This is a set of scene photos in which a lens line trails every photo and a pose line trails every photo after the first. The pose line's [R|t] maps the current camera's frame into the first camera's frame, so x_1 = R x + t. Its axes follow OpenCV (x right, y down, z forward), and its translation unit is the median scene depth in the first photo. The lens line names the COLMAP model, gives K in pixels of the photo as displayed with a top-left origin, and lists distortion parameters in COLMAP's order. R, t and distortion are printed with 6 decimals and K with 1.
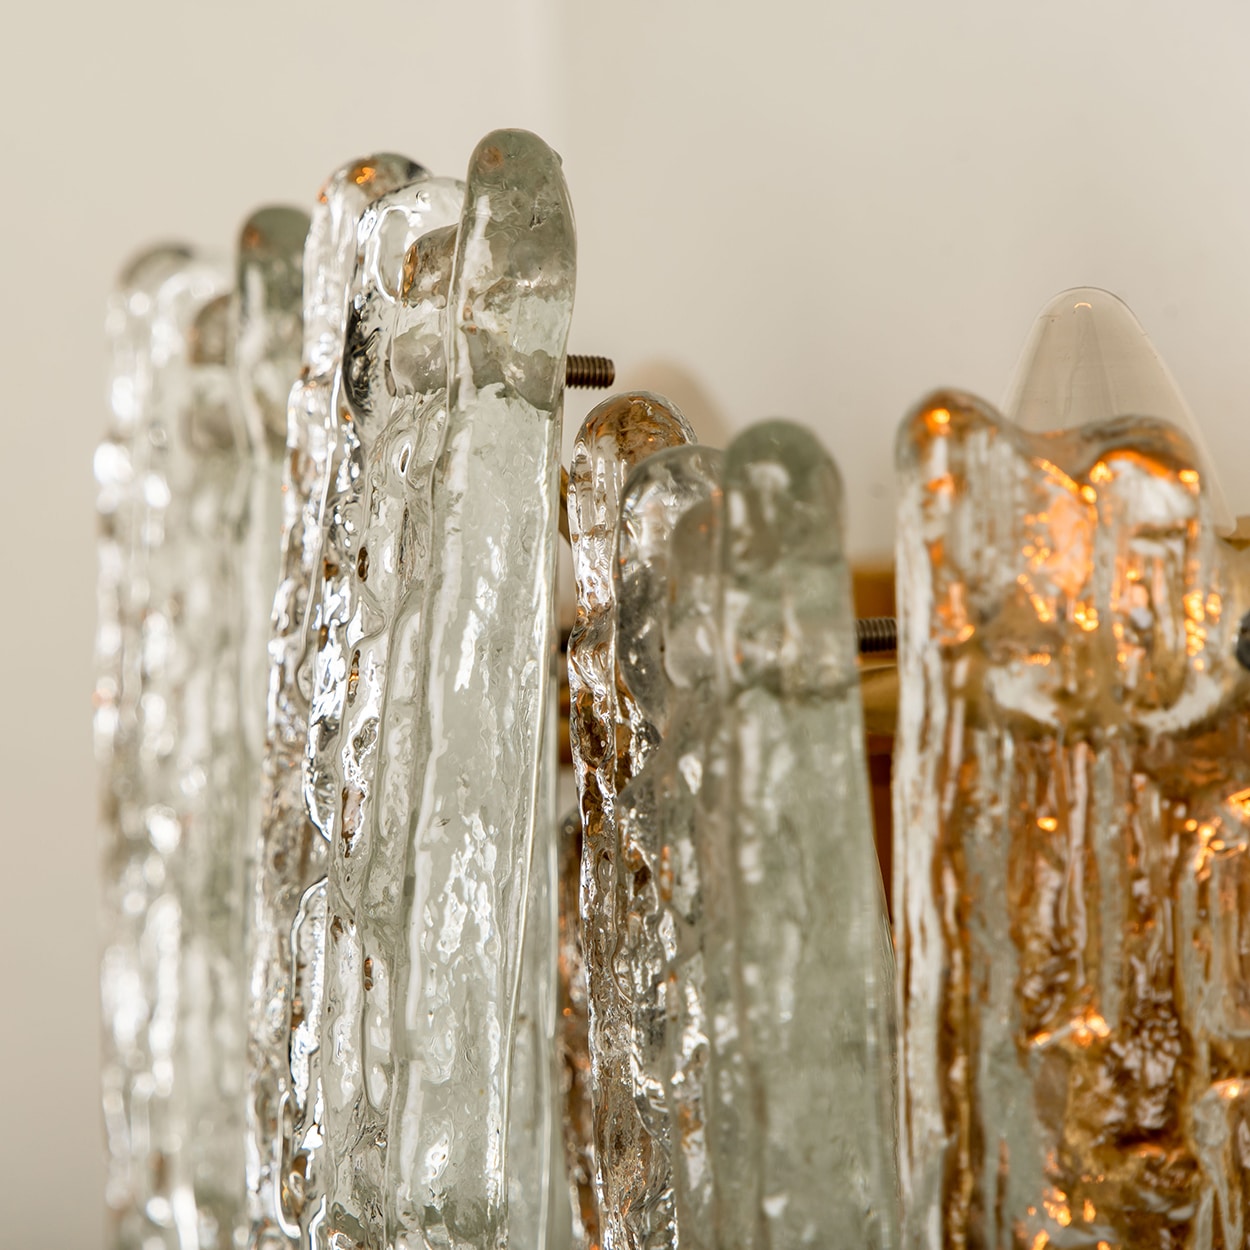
lens RADIAL K [[8696.6, 0, 625.3], [0, 8696.6, 624.9], [0, 0, 1]] dist [0.302861, 0.000000]
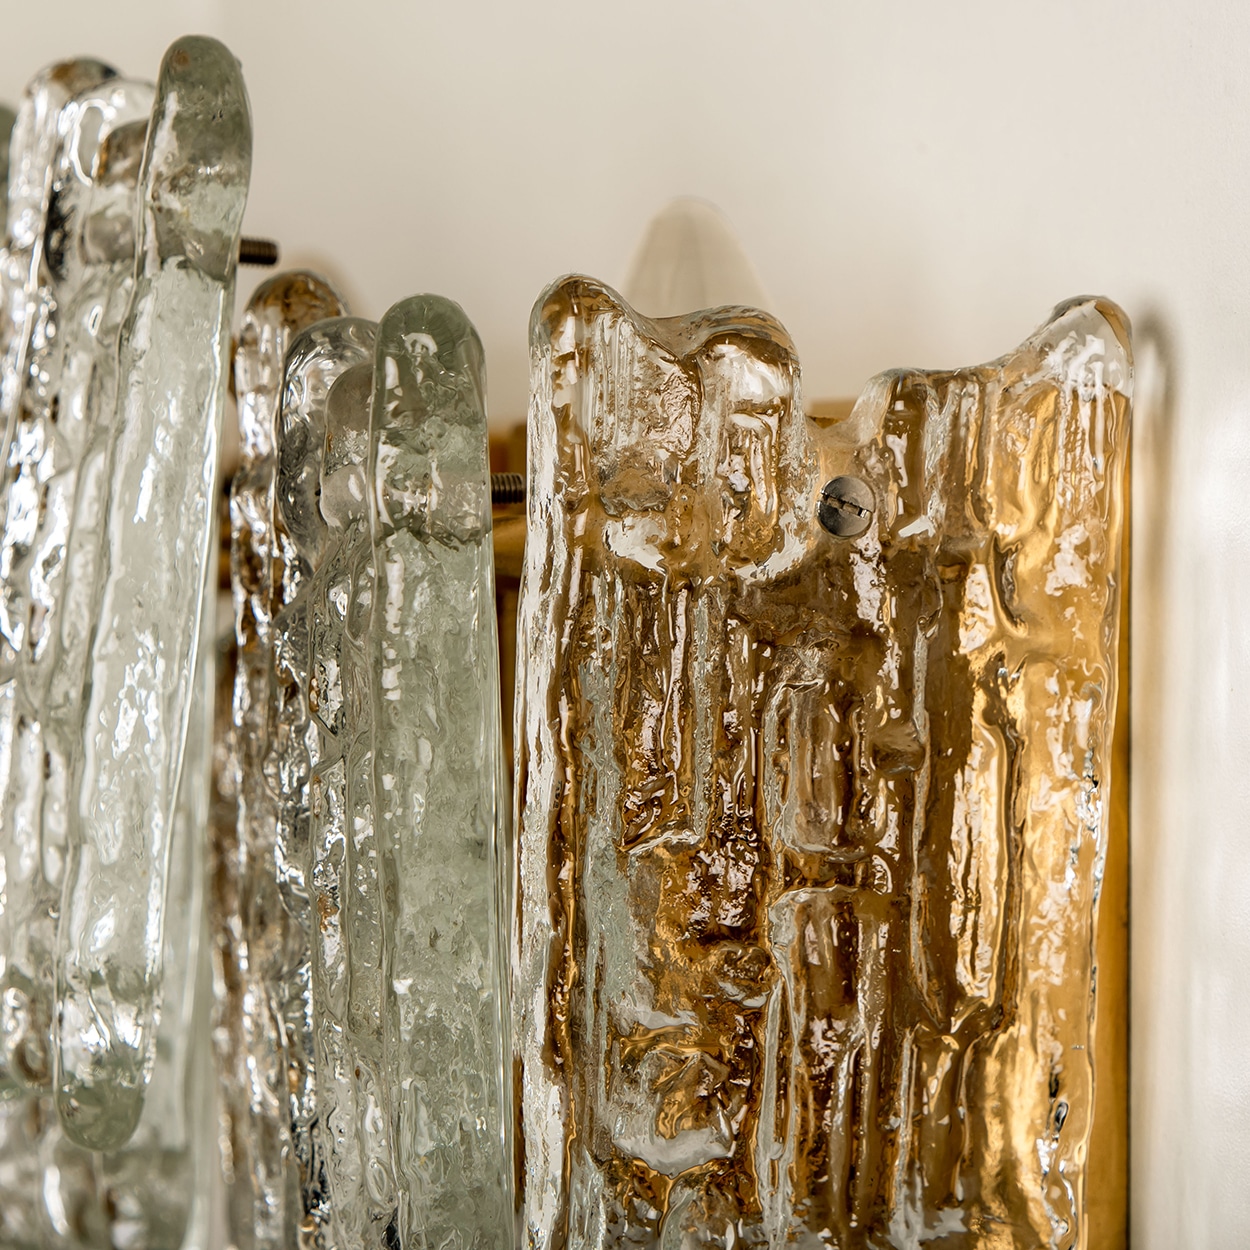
lens RADIAL K [[6005.5, 0, 622.5], [0, 6005.5, 693.0], [0, 0, 1]] dist [0.186303, 0.000000]
pose [[0.996746, 0.037333, 0.071442, -0.011315], [-0.039603, 0.998746, 0.030632, 0.003221], [-0.070209, -0.033362, 0.996974, 0.207993]]
